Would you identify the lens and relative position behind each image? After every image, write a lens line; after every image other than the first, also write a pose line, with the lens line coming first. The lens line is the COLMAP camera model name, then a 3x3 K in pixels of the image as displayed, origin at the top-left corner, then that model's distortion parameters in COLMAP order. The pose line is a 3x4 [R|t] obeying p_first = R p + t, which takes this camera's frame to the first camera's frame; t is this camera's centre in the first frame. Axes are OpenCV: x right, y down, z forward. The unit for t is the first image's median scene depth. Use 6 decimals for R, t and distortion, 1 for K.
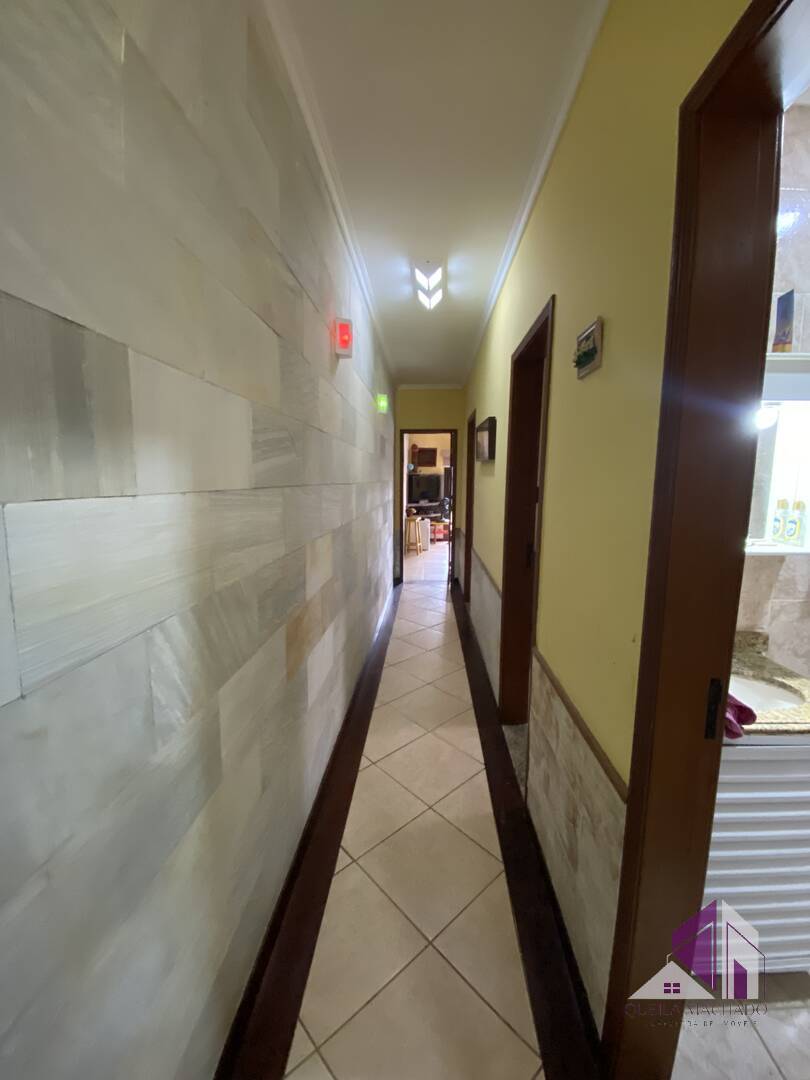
lens RADIAL K [[439.2, 0, 407.6], [0, 439.2, 542.6], [0, 0, 1]] dist [0.016048, -0.018461]
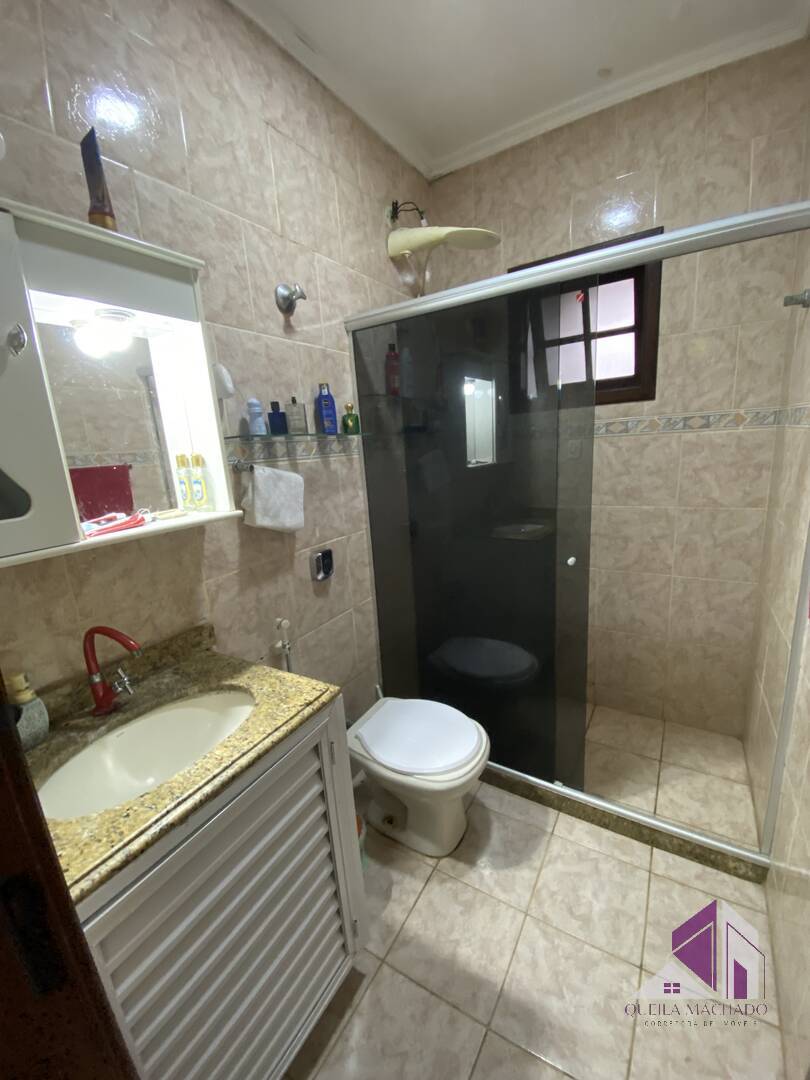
lens RADIAL K [[439.2, 0, 407.6], [0, 439.2, 542.6], [0, 0, 1]] dist [0.016048, -0.018461]
pose [[0.492137, -0.226912, 0.840424, 0.357941], [0.190693, 0.970083, 0.150253, 0.011255], [-0.849374, 0.086318, 0.520685, 0.265996]]
